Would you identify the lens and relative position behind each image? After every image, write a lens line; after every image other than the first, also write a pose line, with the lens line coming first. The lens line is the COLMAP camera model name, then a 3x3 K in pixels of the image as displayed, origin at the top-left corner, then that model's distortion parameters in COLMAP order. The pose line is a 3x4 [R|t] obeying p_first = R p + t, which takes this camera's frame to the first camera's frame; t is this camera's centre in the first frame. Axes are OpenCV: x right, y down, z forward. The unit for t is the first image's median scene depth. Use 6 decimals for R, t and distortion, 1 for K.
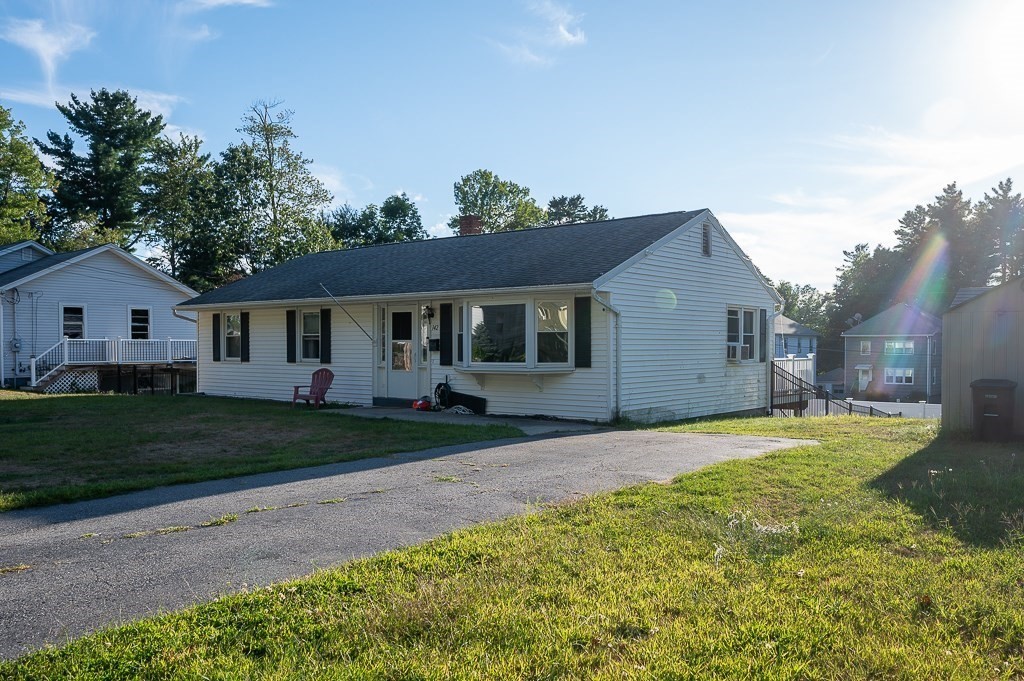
lens RADIAL K [[855.6, 0, 512.3], [0, 855.6, 343.6], [0, 0, 1]] dist [0.004078, 0.000639]
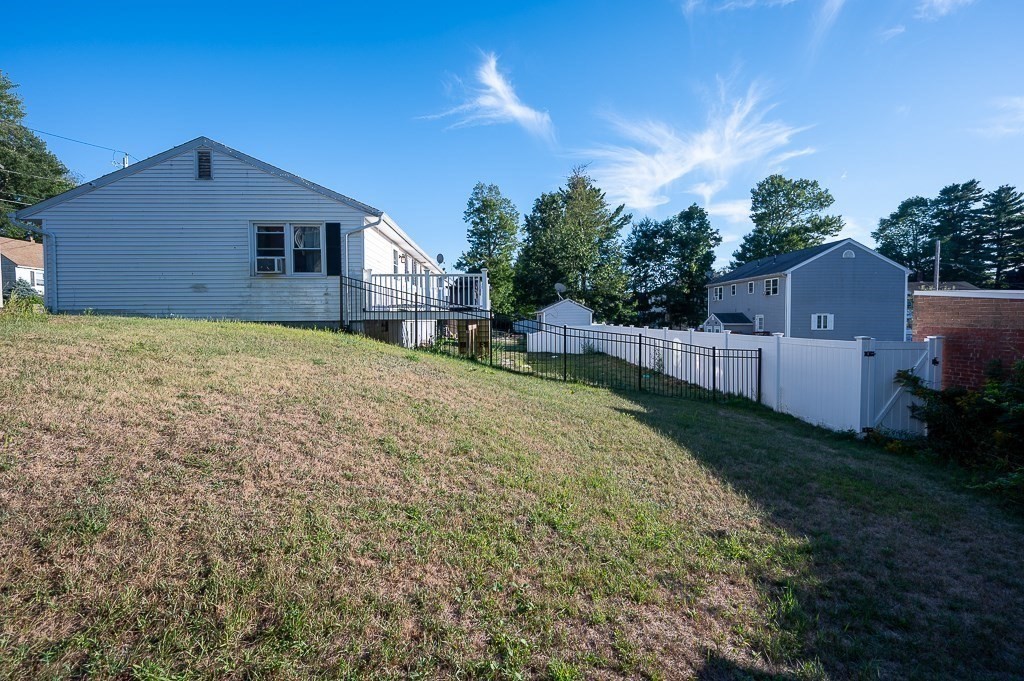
lens RADIAL K [[463.3, 0, 513.5], [0, 463.3, 334.1], [0, 0, 1]] dist [-0.000542, -0.000506]
pose [[0.668701, 0.009790, -0.743467, 0.140167], [0.011185, 0.999668, 0.023224, 0.013440], [0.743447, -0.023845, 0.668369, 0.130670]]
